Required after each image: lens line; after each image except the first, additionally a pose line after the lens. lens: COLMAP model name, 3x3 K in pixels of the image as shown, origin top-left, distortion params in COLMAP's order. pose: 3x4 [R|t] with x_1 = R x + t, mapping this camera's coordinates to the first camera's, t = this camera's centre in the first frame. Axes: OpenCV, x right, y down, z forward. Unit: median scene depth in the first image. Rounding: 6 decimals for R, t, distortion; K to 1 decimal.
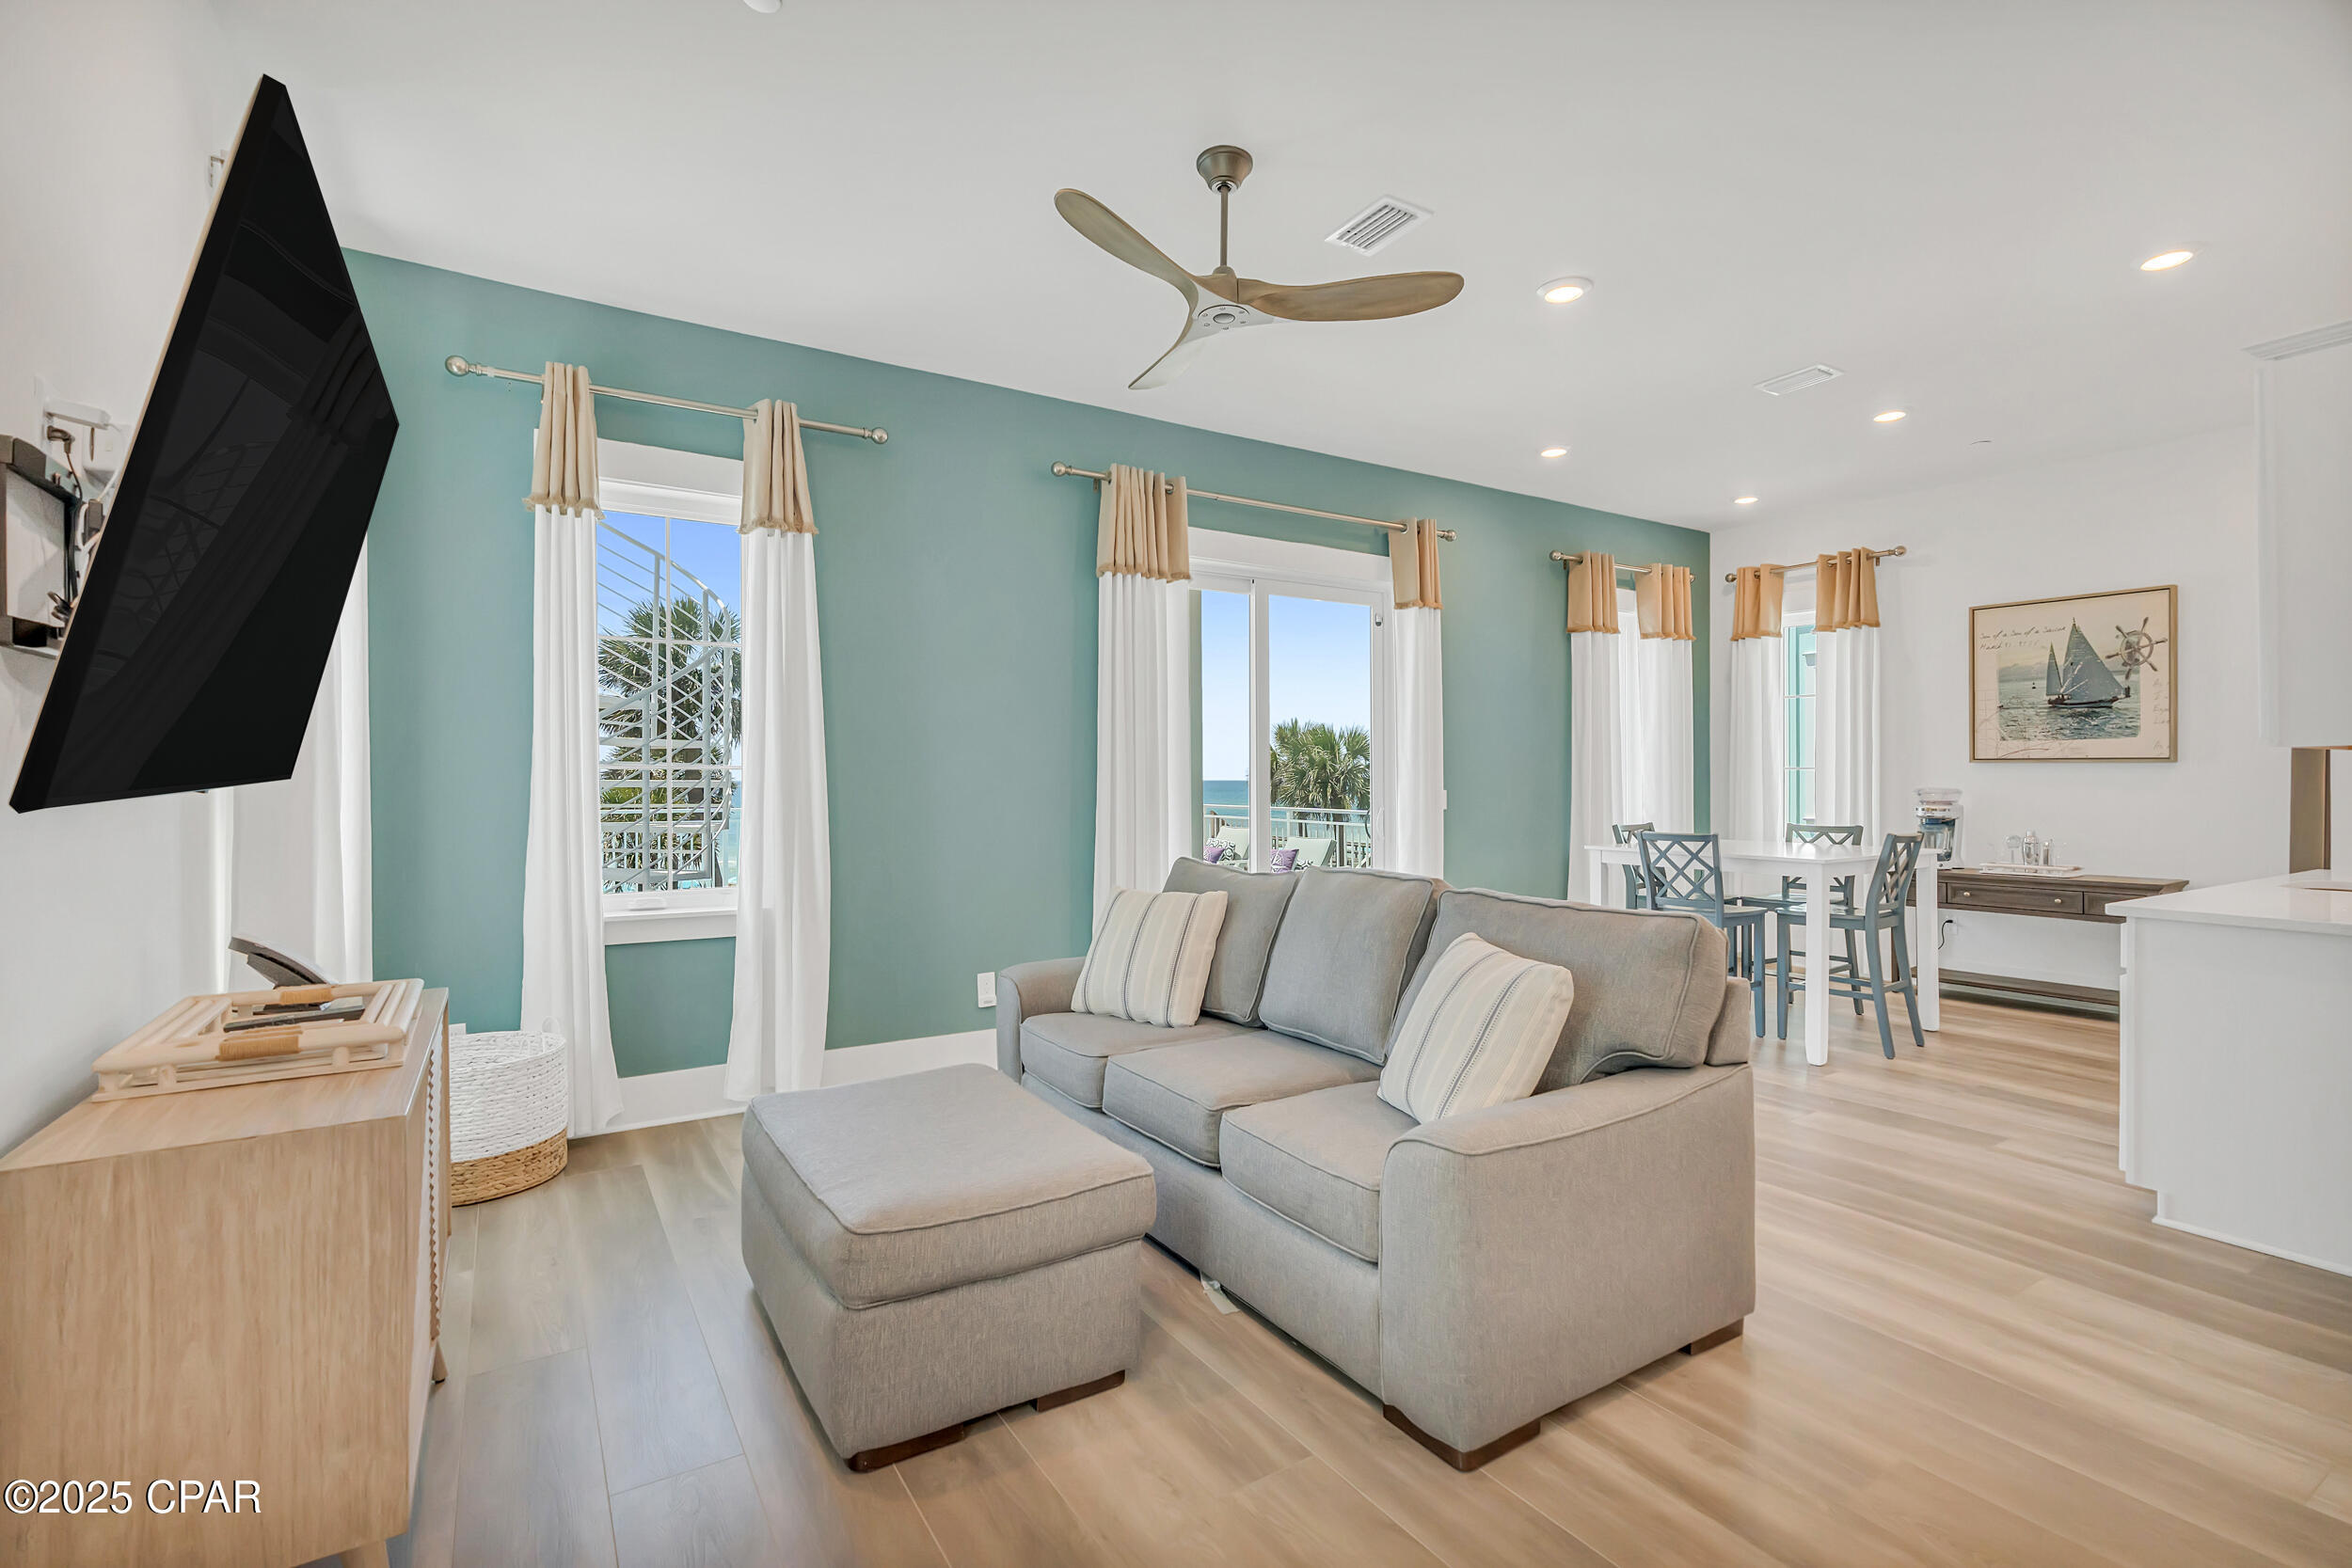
lens RADIAL K [[1078.9, 0, 1187.8], [0, 1078.9, 767.0], [0, 0, 1]] dist [-0.015406, 0.003394]
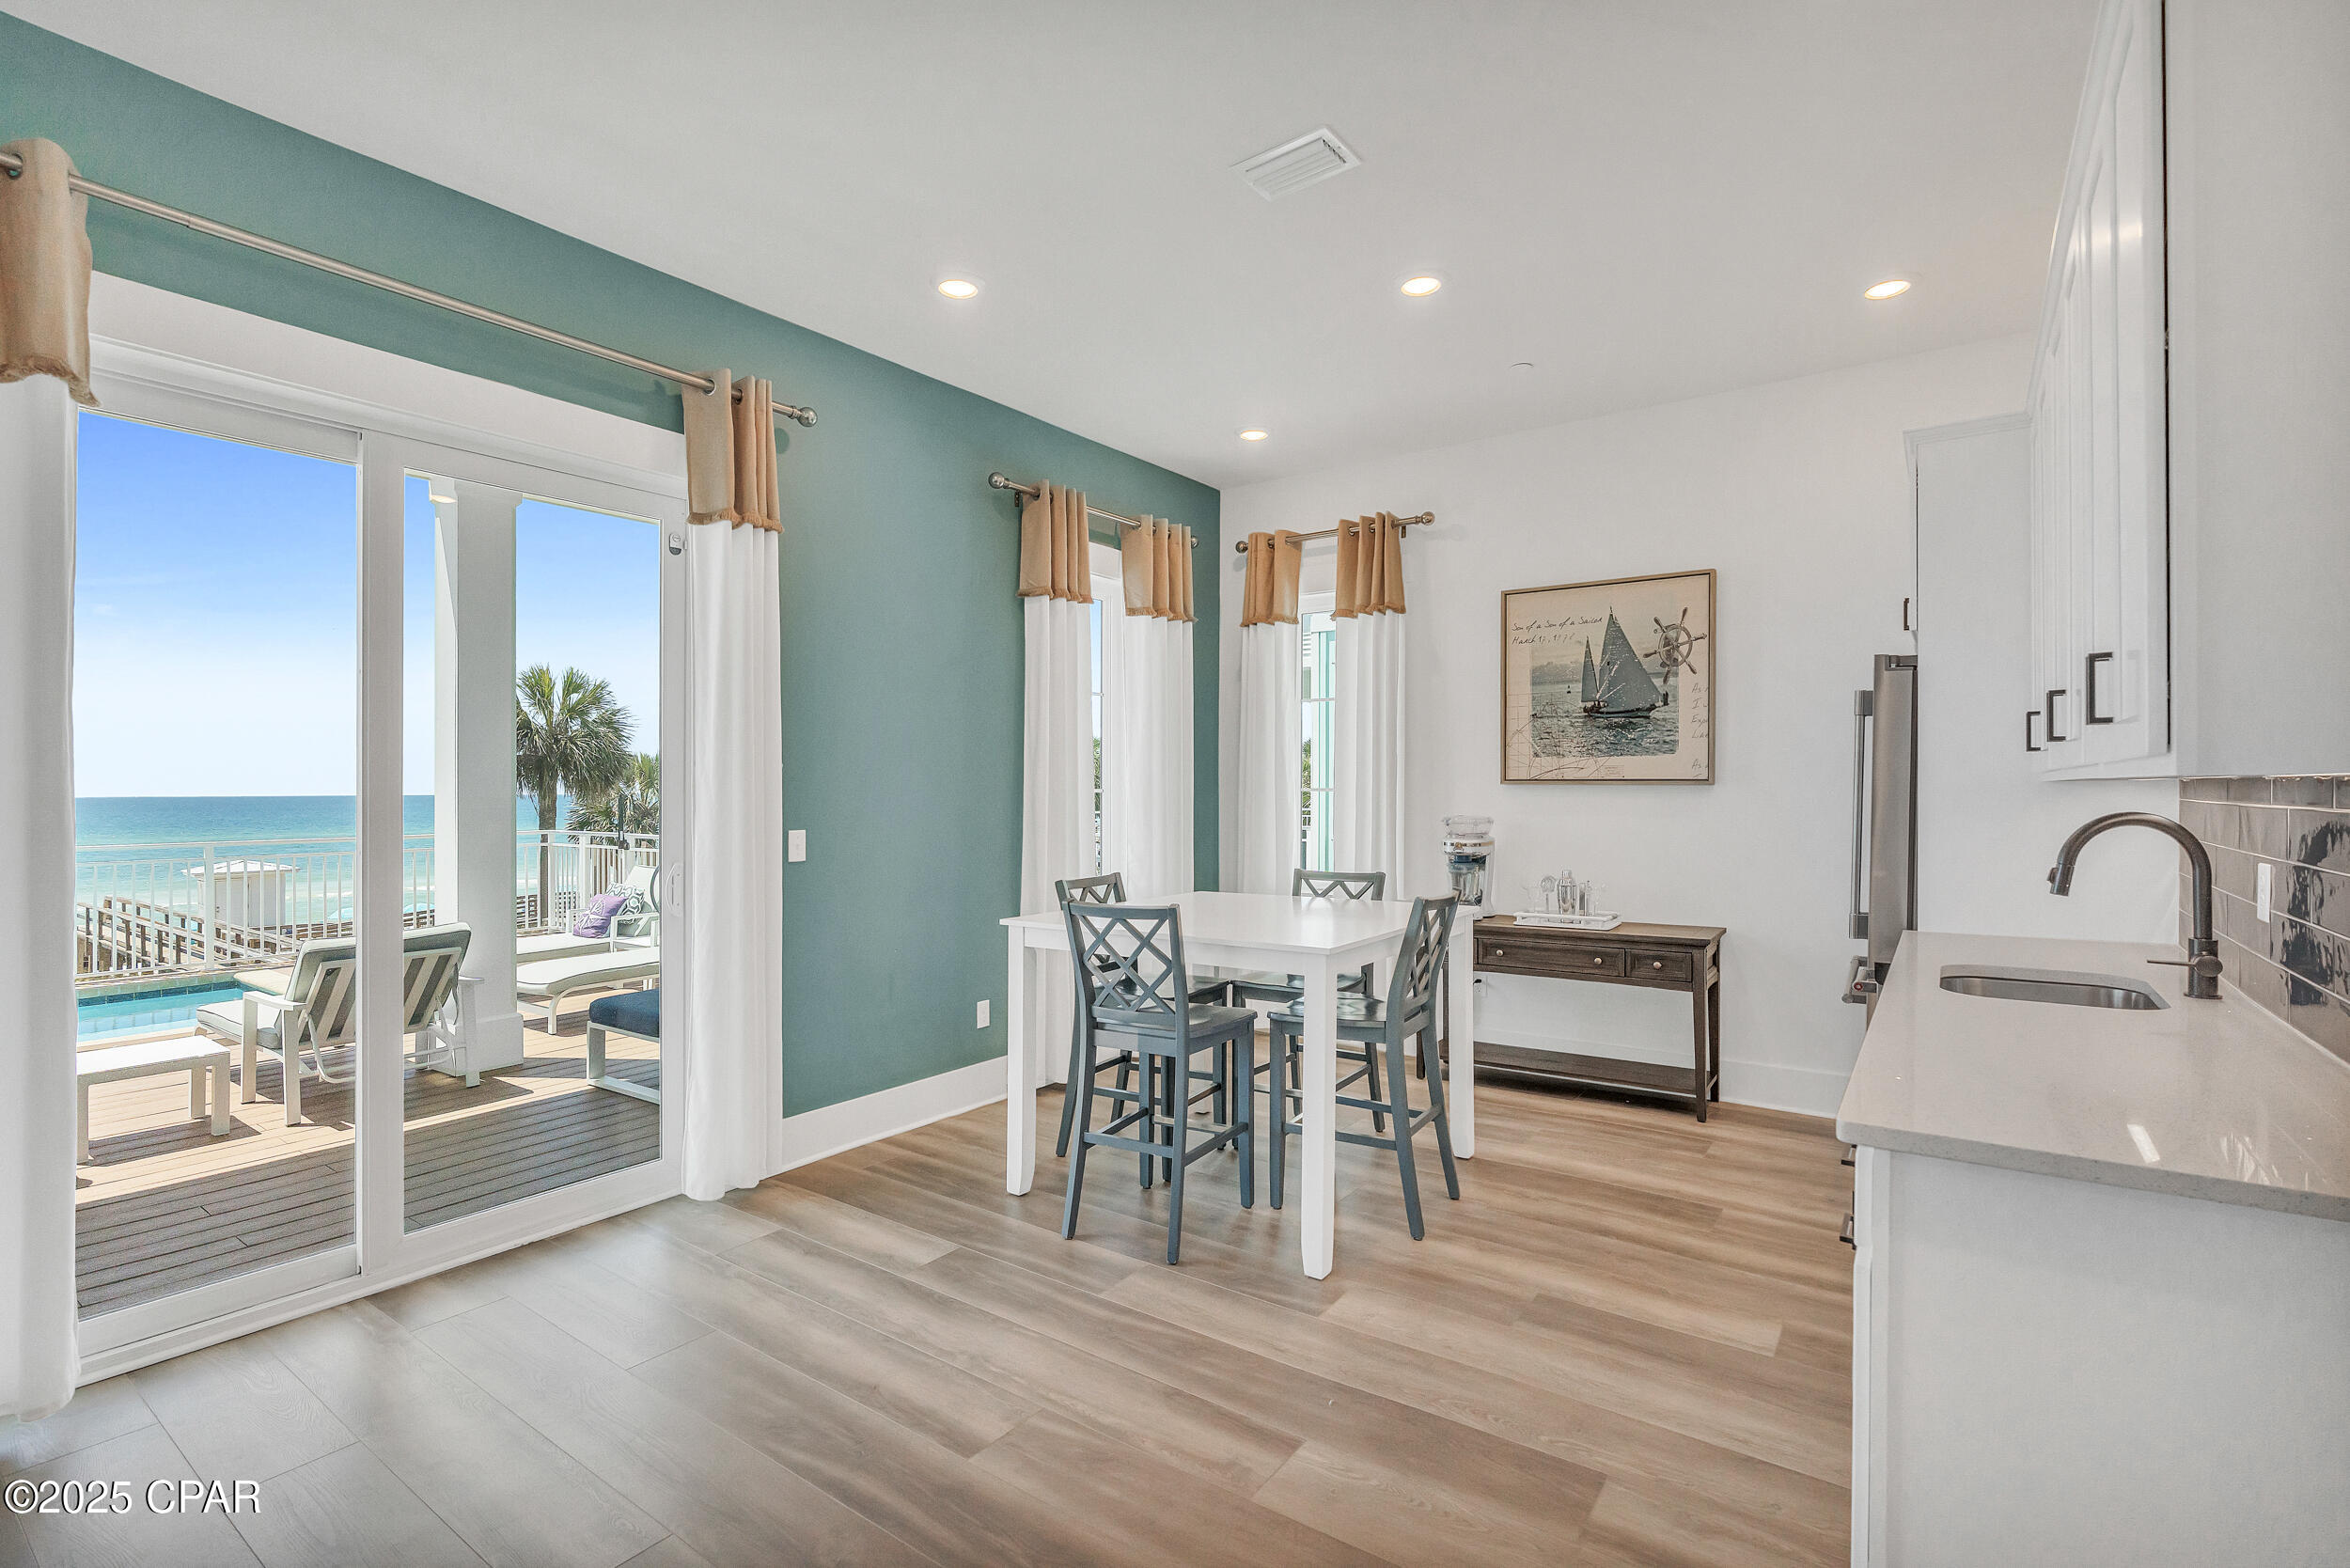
lens RADIAL K [[1078.1, 0, 1204.6], [0, 1078.1, 793.5], [0, 0, 1]] dist [-0.015406, 0.003394]
pose [[0.924541, -0.004834, 0.381052, 0.289353], [-0.000304, 0.999910, 0.013423, -0.010394], [-0.381082, -0.012526, 0.924456, 0.452224]]
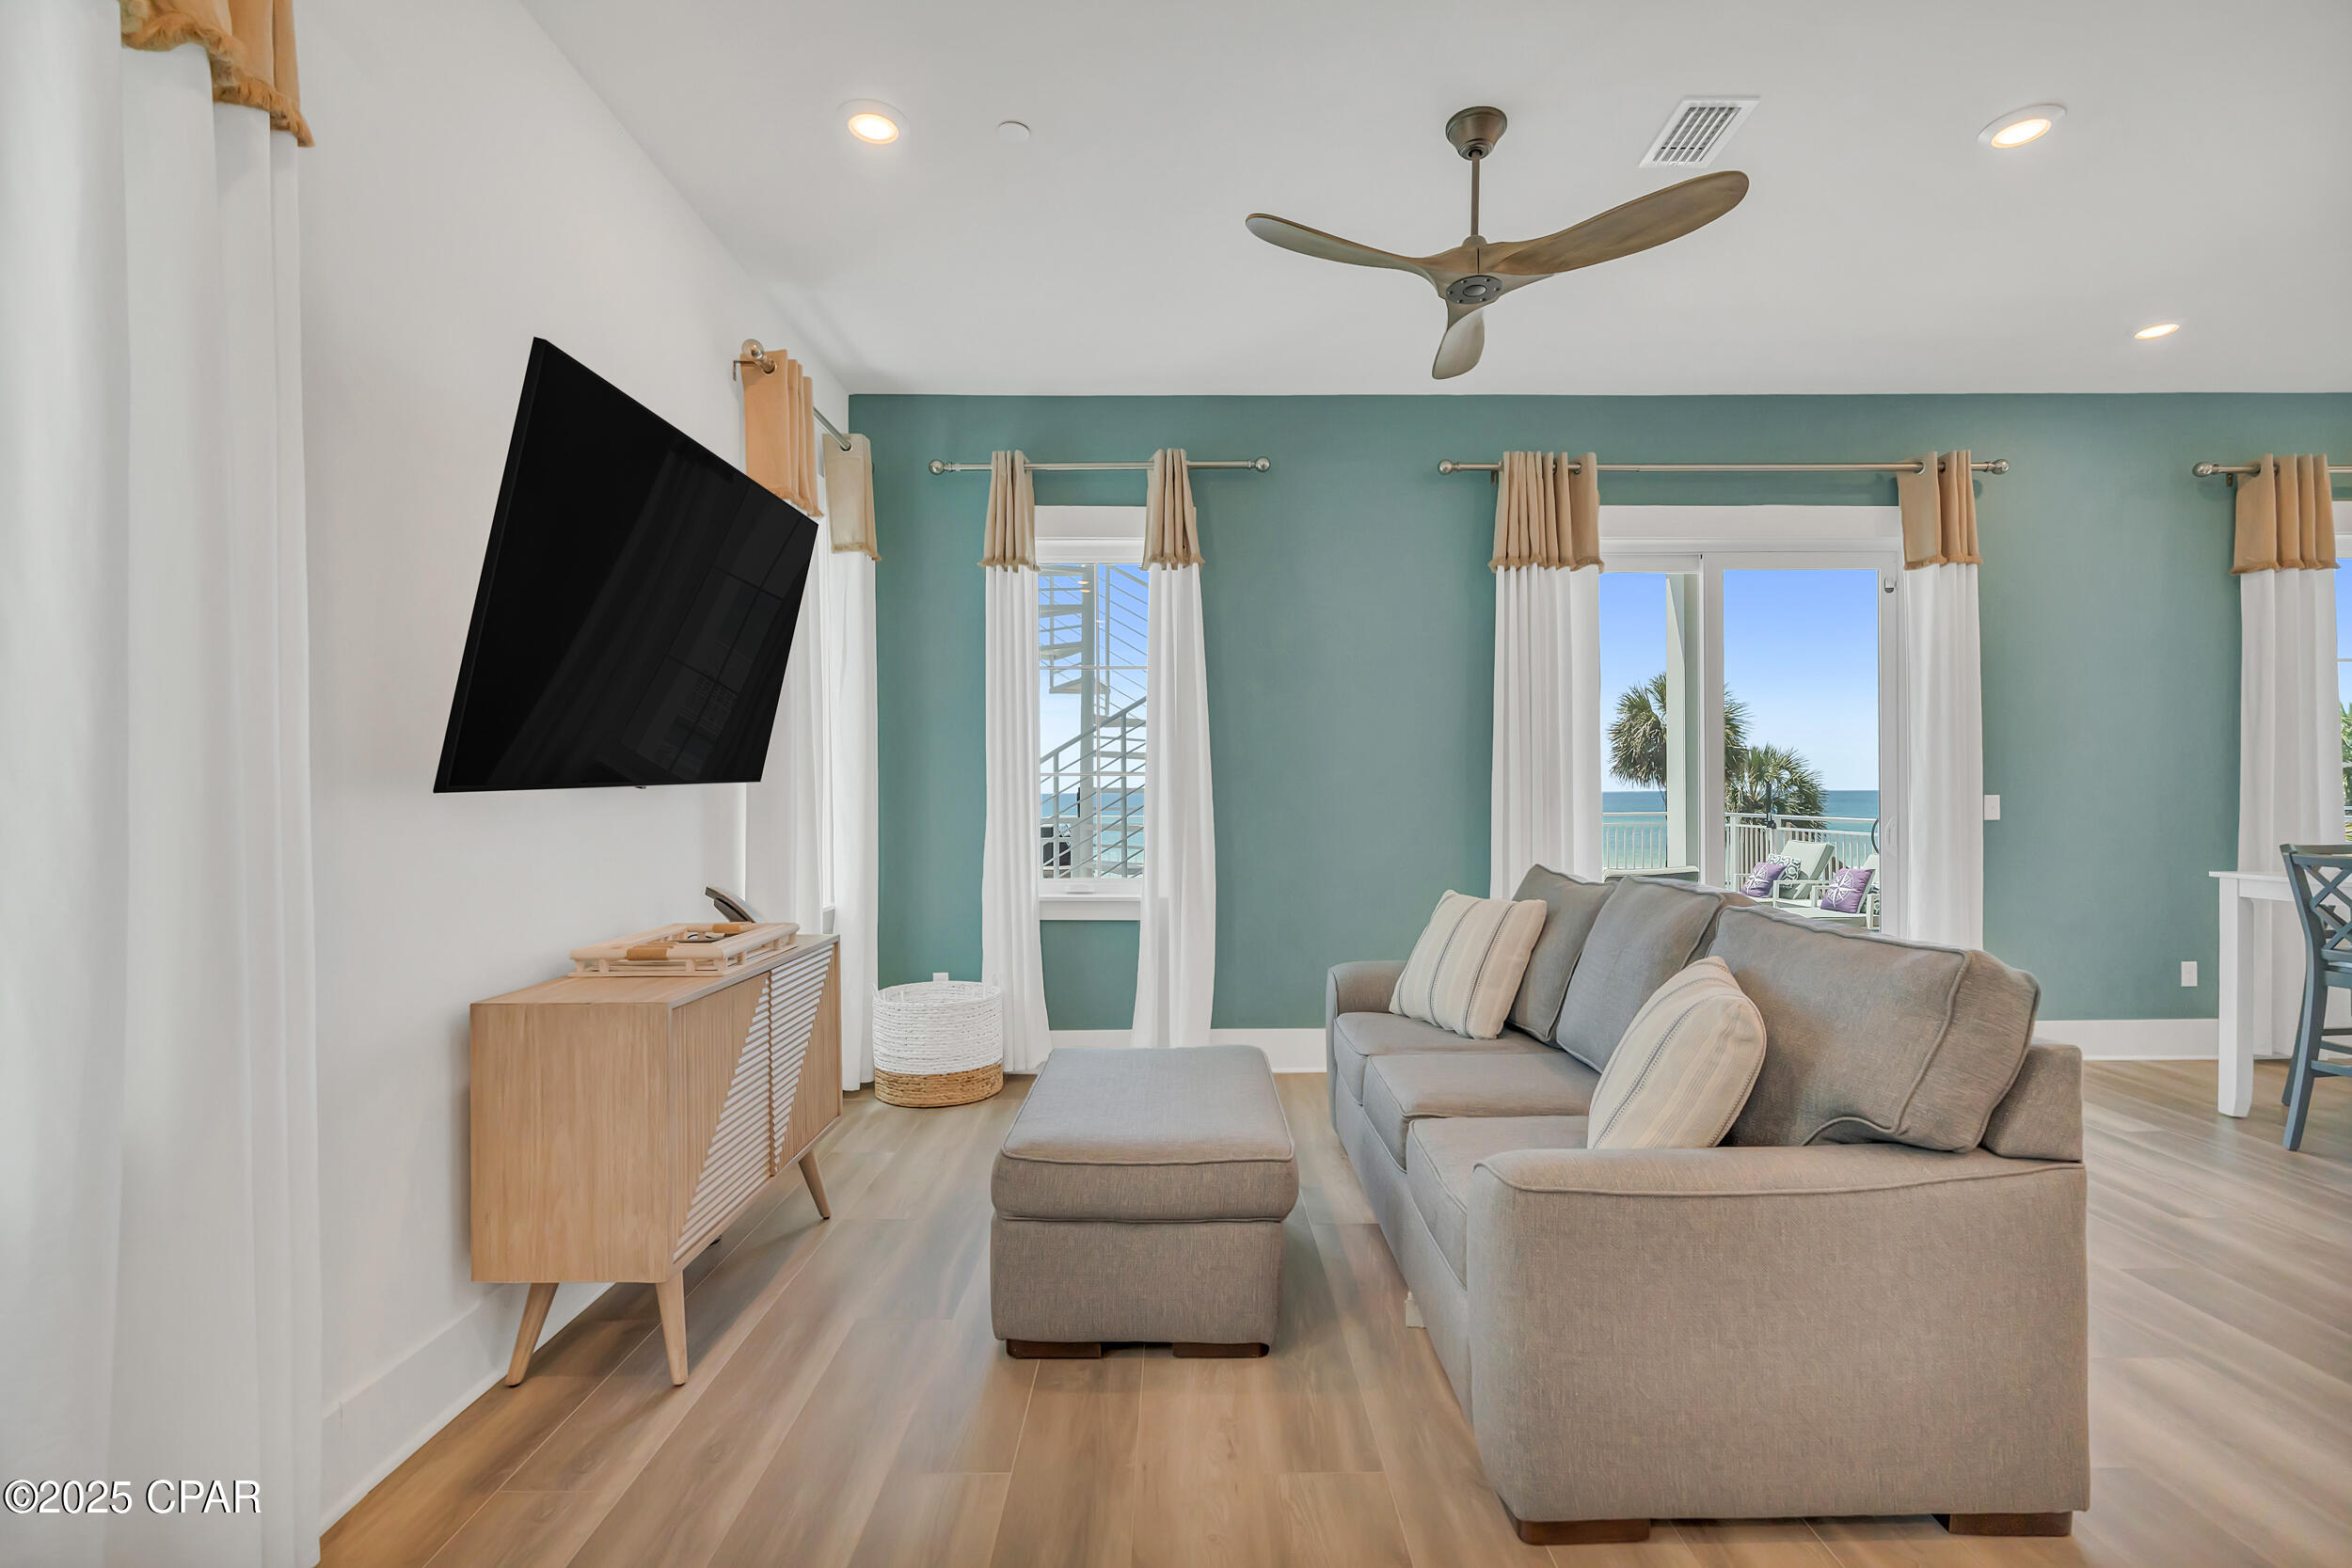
lens RADIAL K [[1078.9, 0, 1173.6], [0, 1078.9, 782.2], [0, 0, 1]] dist [-0.015406, 0.003394]
pose [[0.842803, -0.007396, -0.538171, 0.204696], [0.009625, 0.999953, 0.001331, 0.007475], [0.538135, -0.006302, 0.842835, 0.037783]]
